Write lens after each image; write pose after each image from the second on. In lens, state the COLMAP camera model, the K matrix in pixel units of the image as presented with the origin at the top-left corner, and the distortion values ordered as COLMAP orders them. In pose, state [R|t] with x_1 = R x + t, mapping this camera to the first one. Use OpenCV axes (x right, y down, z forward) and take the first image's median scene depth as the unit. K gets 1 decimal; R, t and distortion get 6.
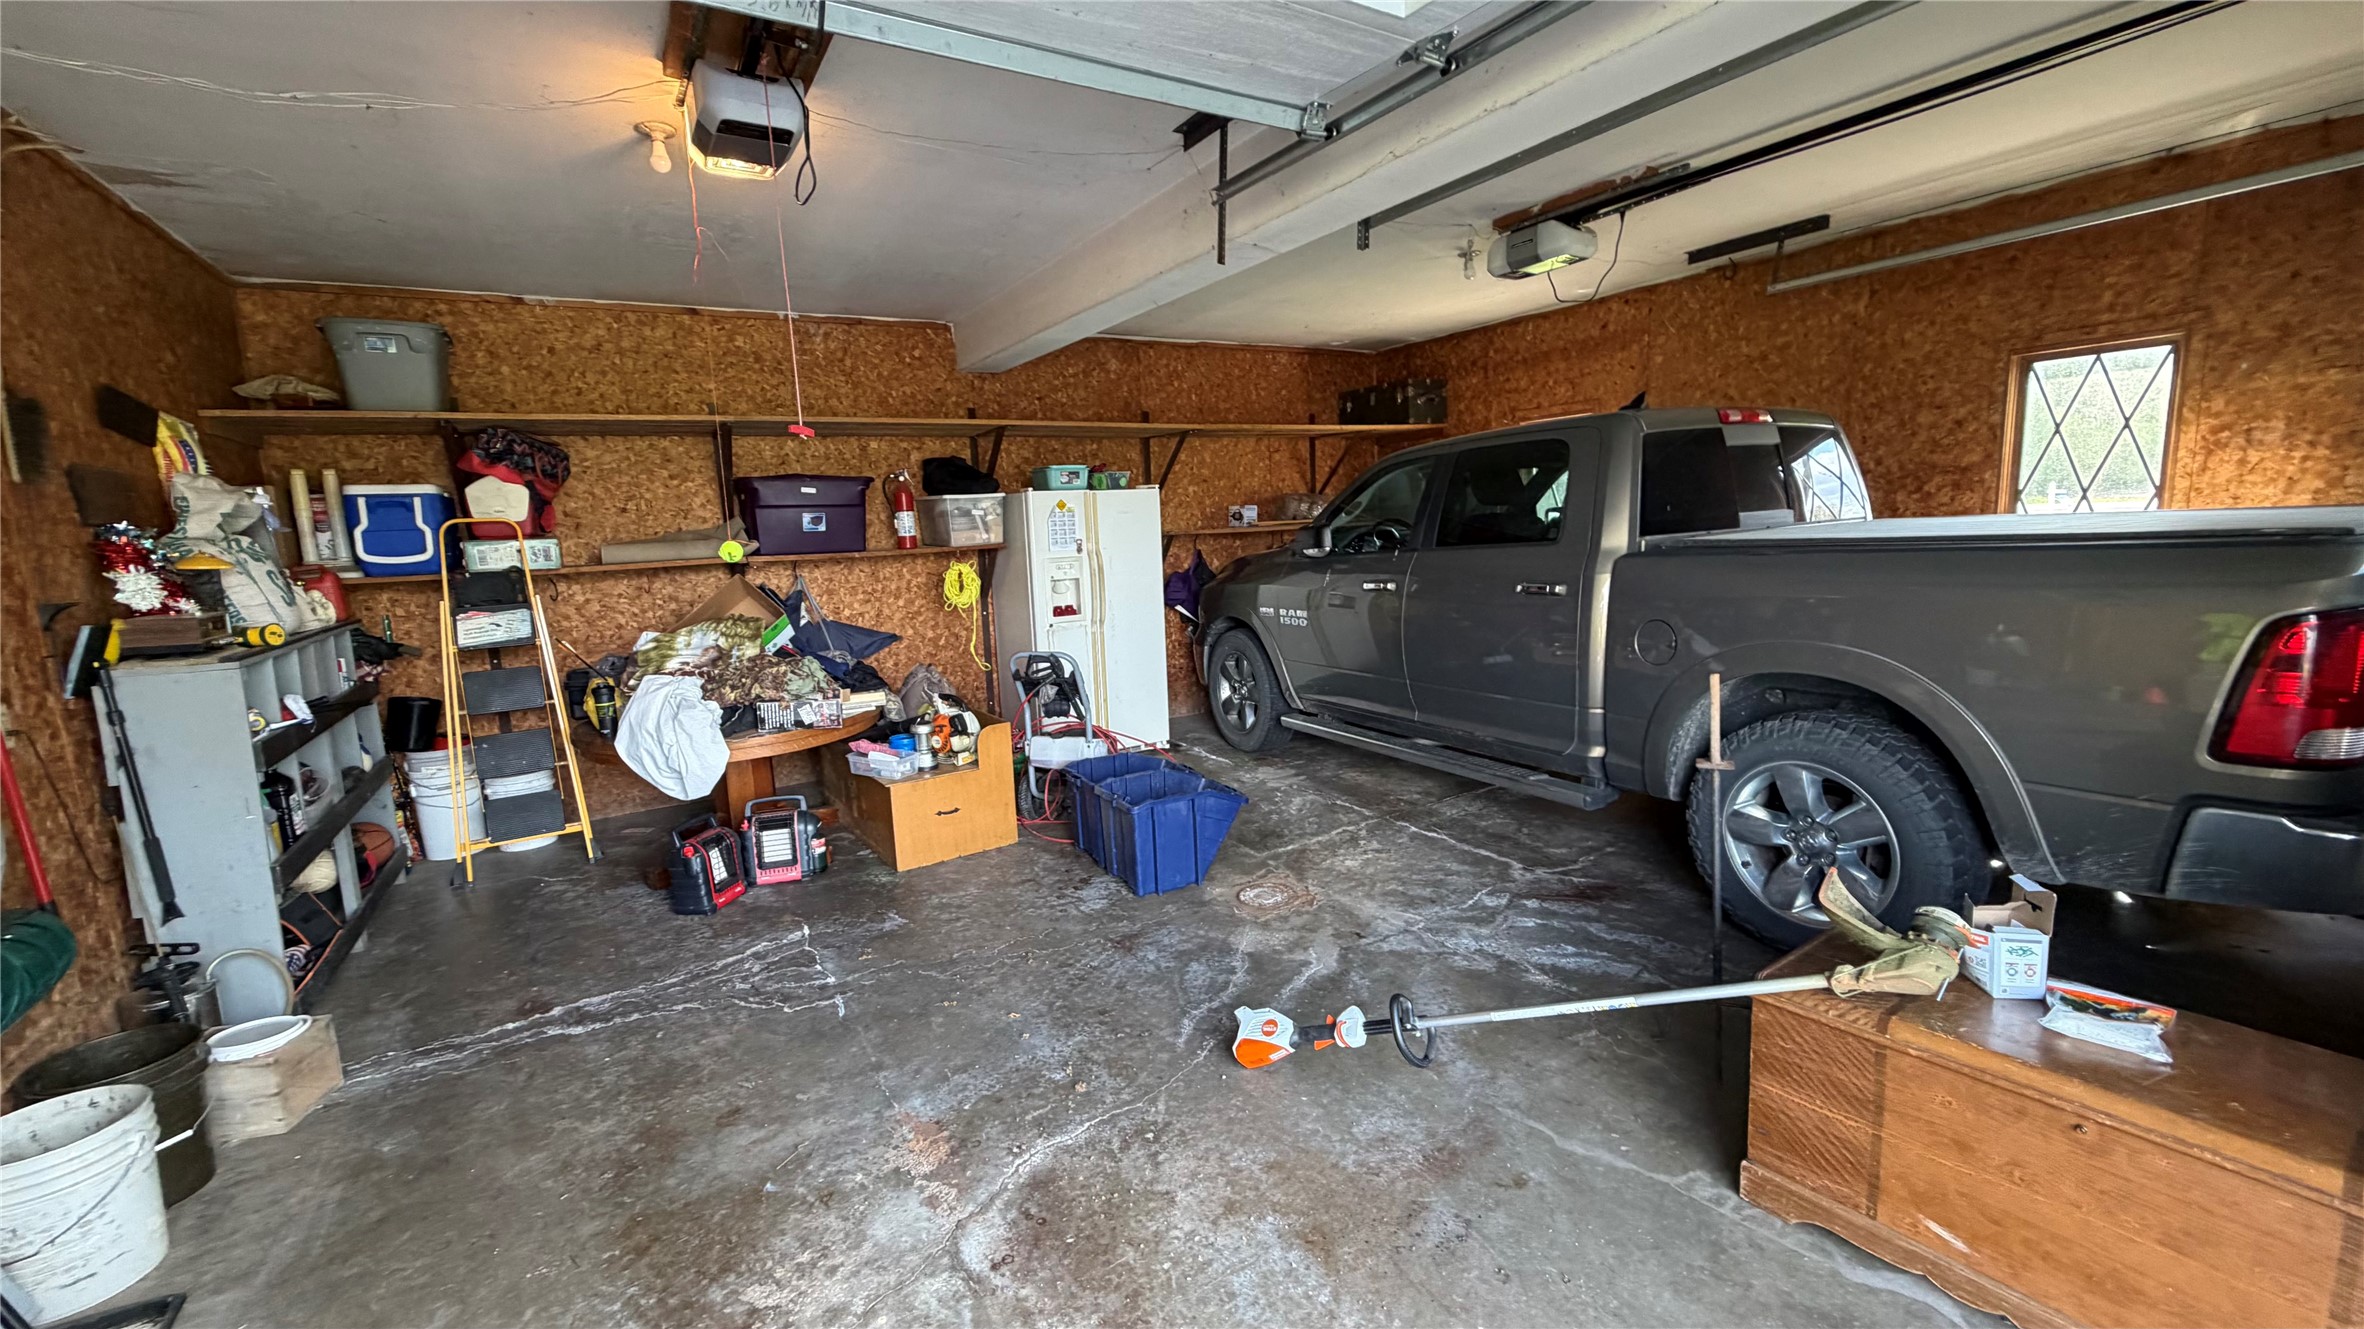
lens RADIAL K [[939.2, 0, 1184.1], [0, 939.2, 666.0], [0, 0, 1]] dist [0.000020, -0.000180]
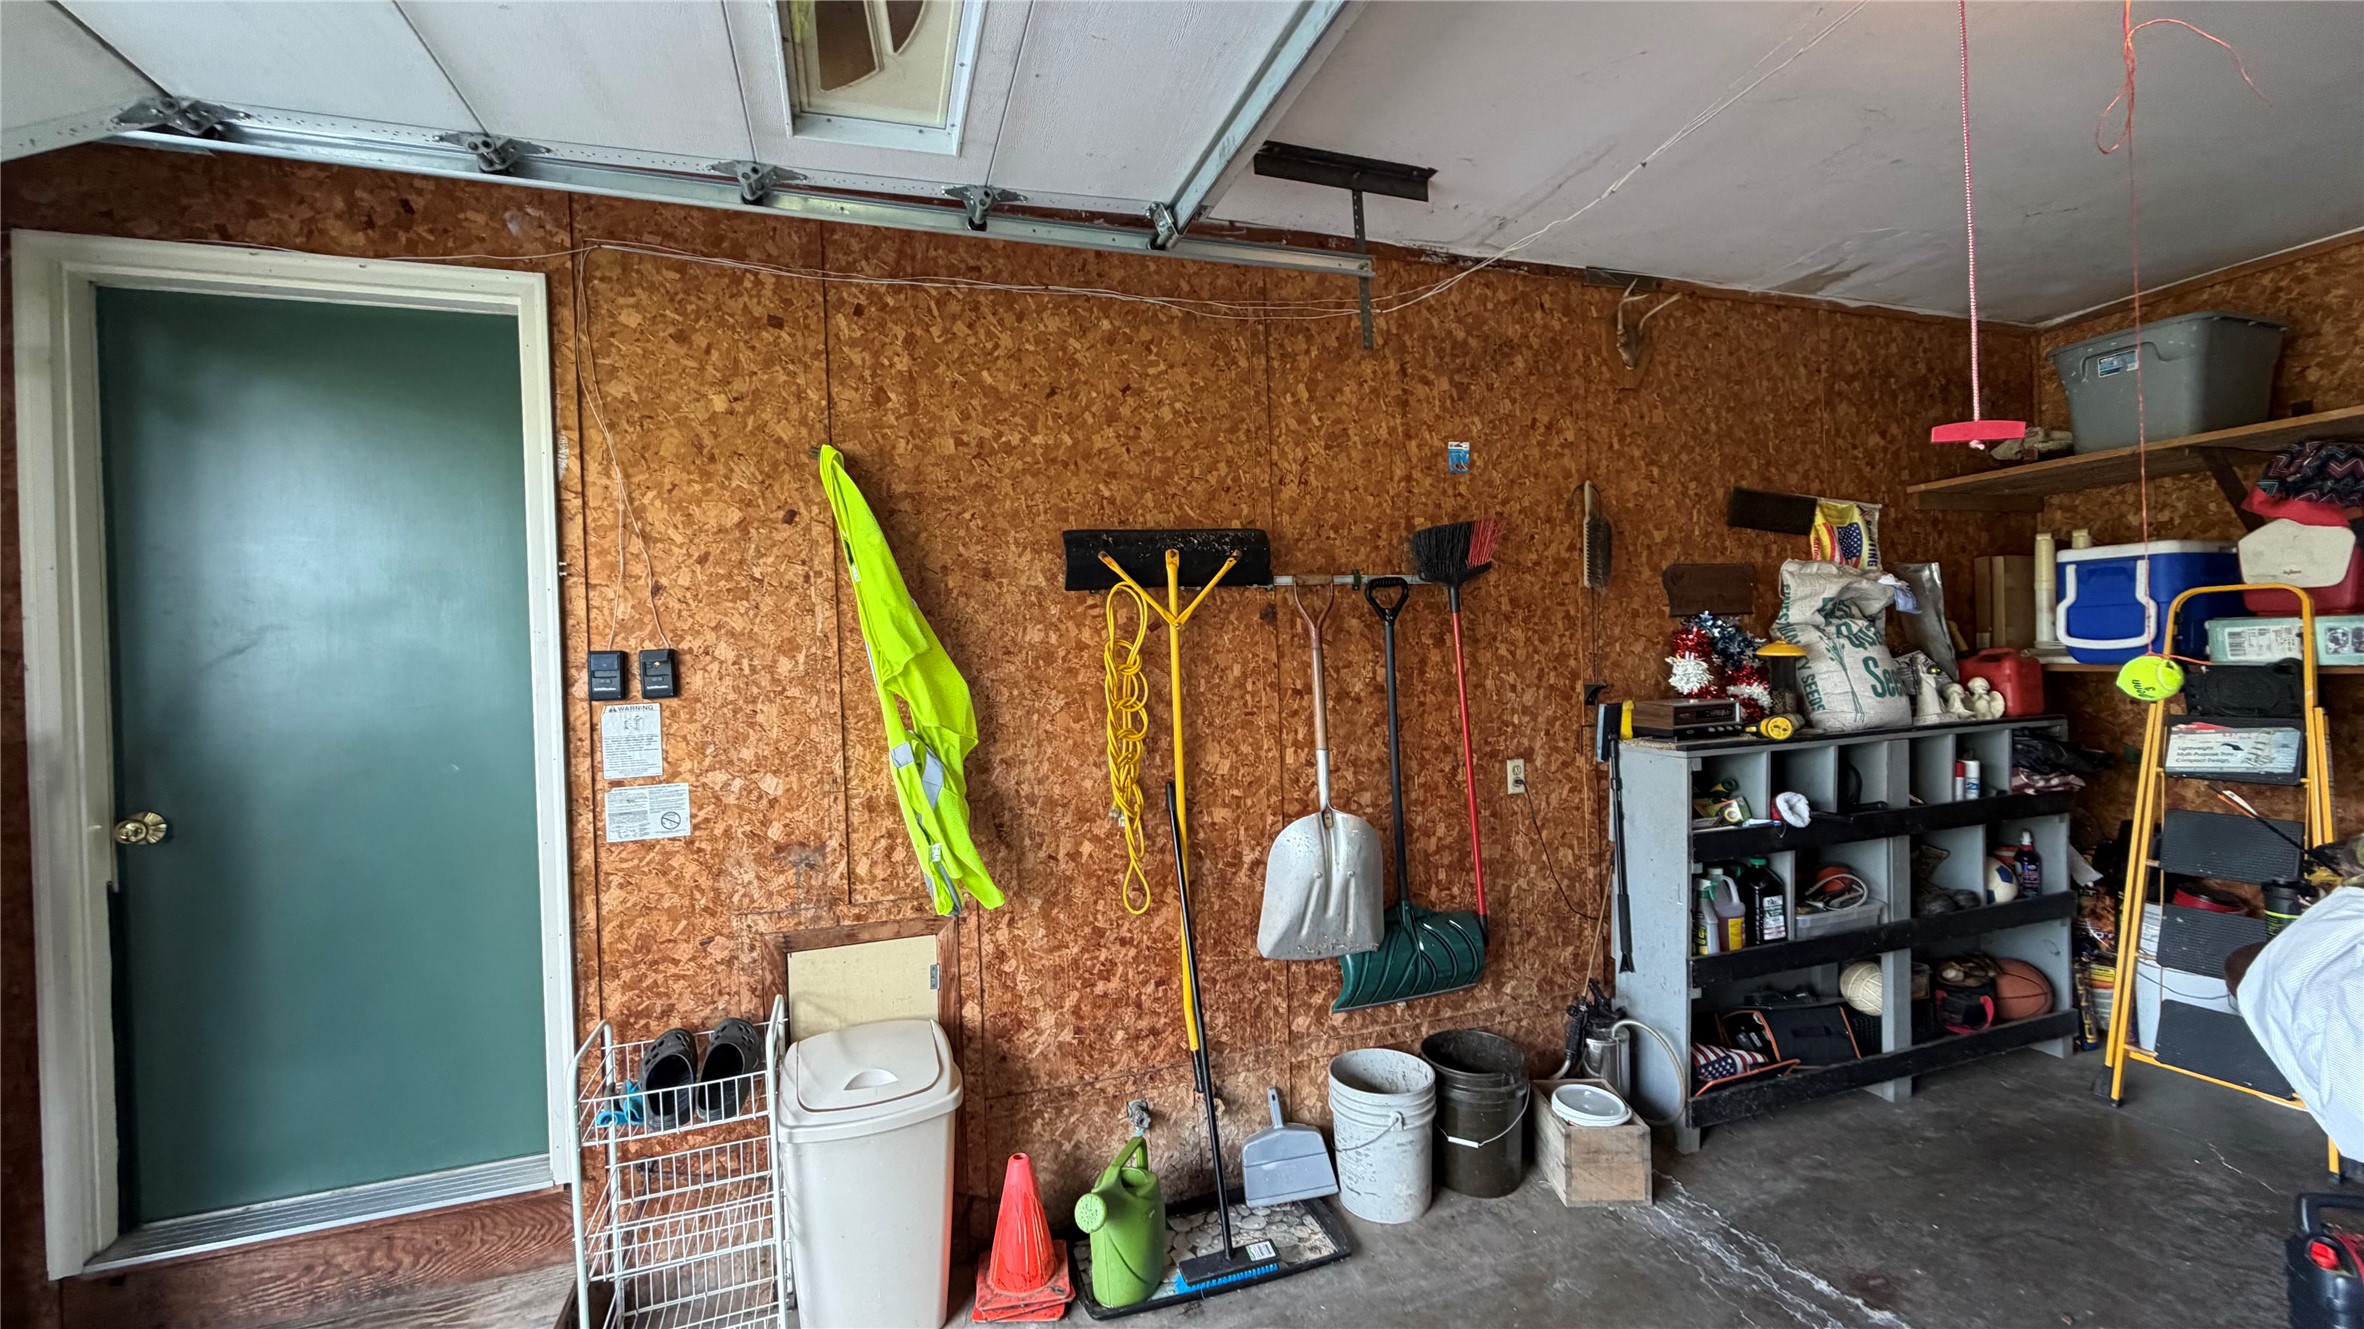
lens RADIAL K [[939.2, 0, 1184.1], [0, 939.2, 666.0], [0, 0, 1]] dist [0.000020, -0.000180]
pose [[-0.223052, 0.060157, -0.972949, 0.066814], [-0.103763, 0.990958, 0.085059, -0.084794], [0.969268, 0.119929, -0.214793, 0.454514]]
